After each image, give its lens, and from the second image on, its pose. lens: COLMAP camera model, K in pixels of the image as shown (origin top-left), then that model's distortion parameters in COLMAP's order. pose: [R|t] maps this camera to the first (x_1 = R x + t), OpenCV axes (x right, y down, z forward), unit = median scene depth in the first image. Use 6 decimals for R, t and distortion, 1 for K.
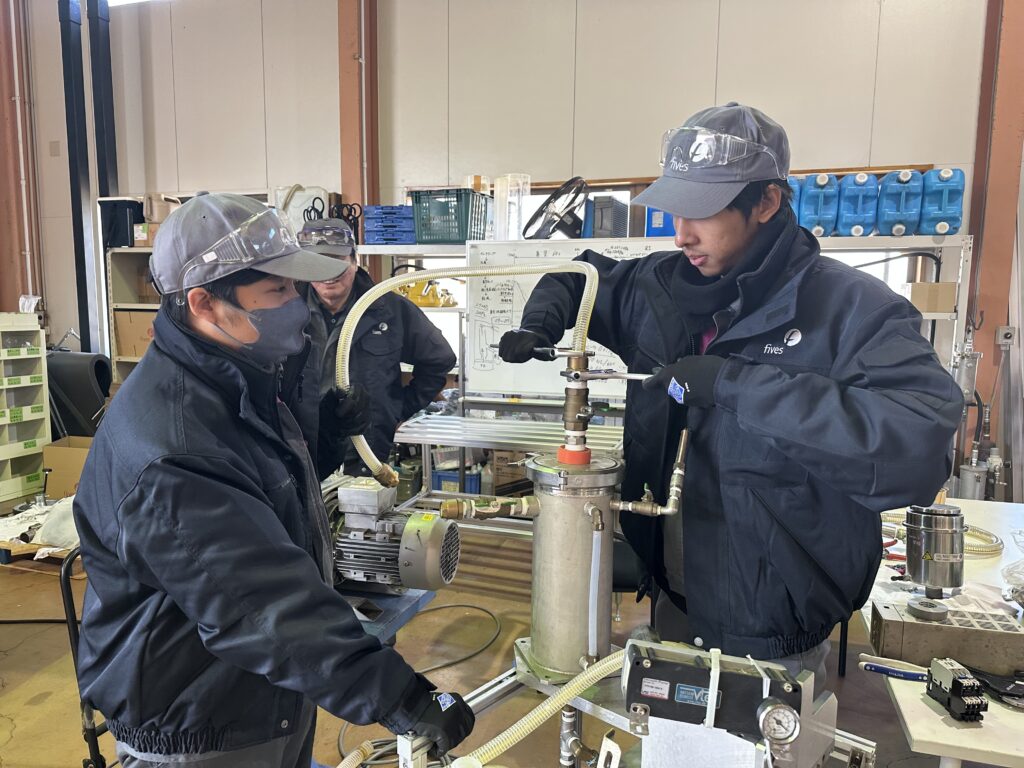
lens RADIAL K [[711.5, 0, 512.0], [0, 711.5, 384.0], [0, 0, 1]] dist [0.040393, -0.097254]
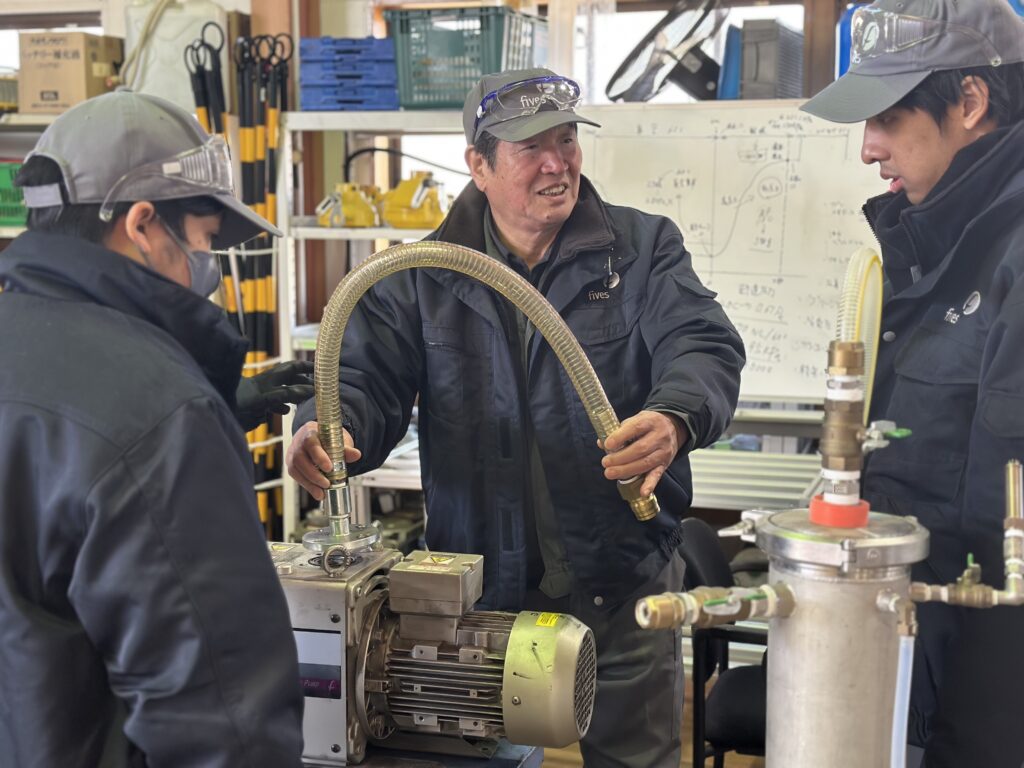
lens RADIAL K [[1440.9, 0, 512.0], [0, 1440.9, 384.0], [0, 0, 1]] dist [0.025191, 0.114359]
pose [[0.999669, -0.009951, 0.023738, -0.083157], [0.009629, 0.999861, 0.013630, -0.008350], [-0.023870, -0.013397, 0.999625, -0.072998]]
